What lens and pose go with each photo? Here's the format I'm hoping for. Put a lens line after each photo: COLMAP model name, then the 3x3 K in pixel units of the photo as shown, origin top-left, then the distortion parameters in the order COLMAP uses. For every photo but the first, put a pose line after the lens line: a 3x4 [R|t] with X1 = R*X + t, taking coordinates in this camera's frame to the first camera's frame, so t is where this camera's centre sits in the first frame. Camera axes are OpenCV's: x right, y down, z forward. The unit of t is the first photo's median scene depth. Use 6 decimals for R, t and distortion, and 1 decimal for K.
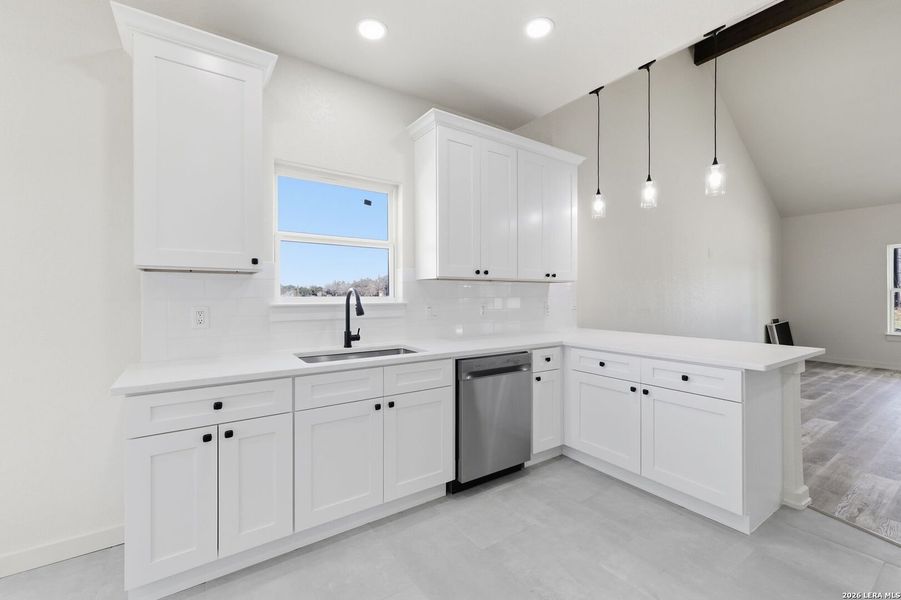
lens RADIAL K [[381.7, 0, 449.9], [0, 381.7, 296.5], [0, 0, 1]] dist [0.004709, -0.000929]
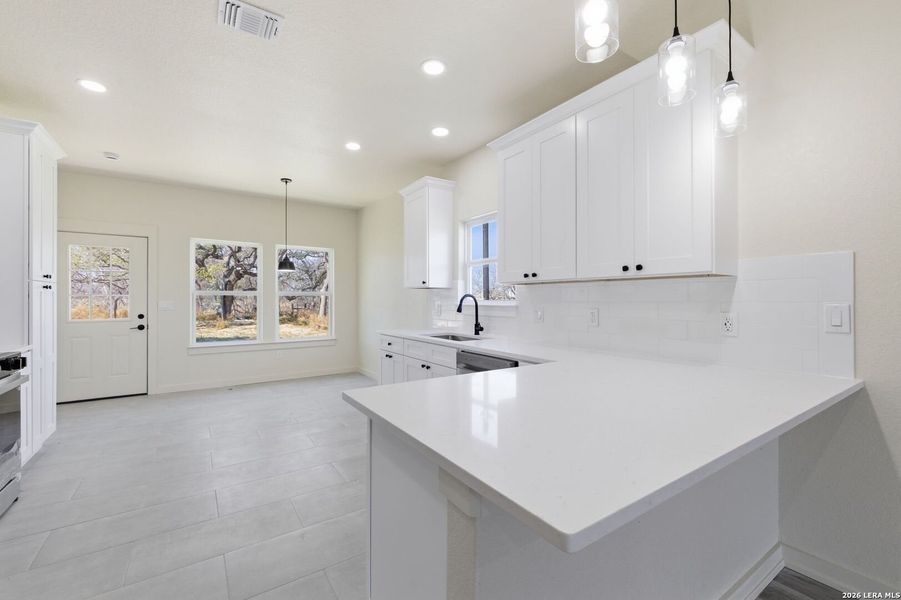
lens RADIAL K [[381.7, 0, 448.1], [0, 381.7, 298.9], [0, 0, 1]] dist [0.004709, -0.000929]
pose [[-0.013797, 0.000310, -0.999905, 1.176268], [-0.002494, 0.999997, 0.000344, -0.004101], [0.999902, 0.002499, -0.013796, 0.901507]]
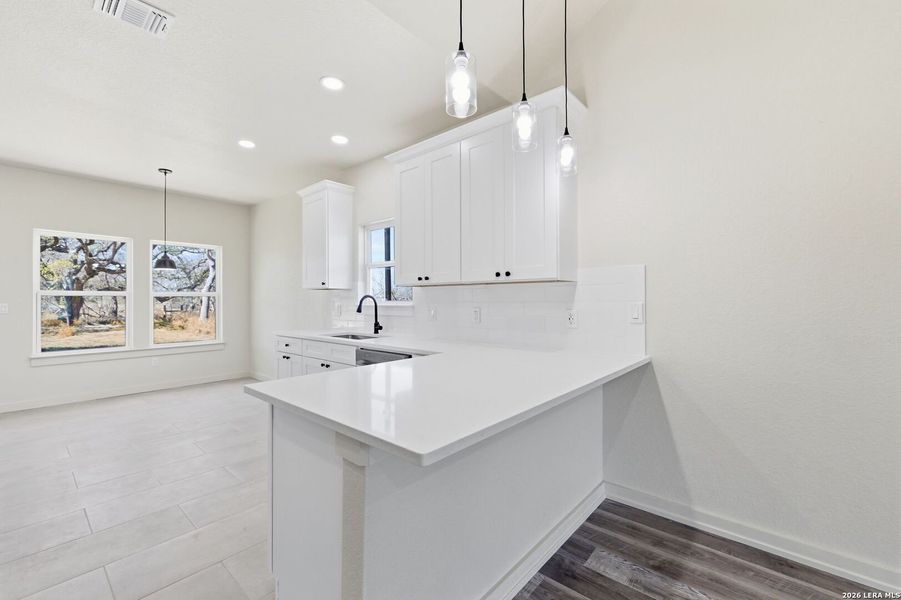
lens RADIAL K [[381.7, 0, 450.1], [0, 381.7, 298.3], [0, 0, 1]] dist [0.004709, -0.000929]
pose [[0.239667, -0.003532, -0.970849, 1.288839], [-0.000206, 0.999993, -0.003689, -0.003941], [0.970855, 0.001085, 0.239665, 0.911407]]
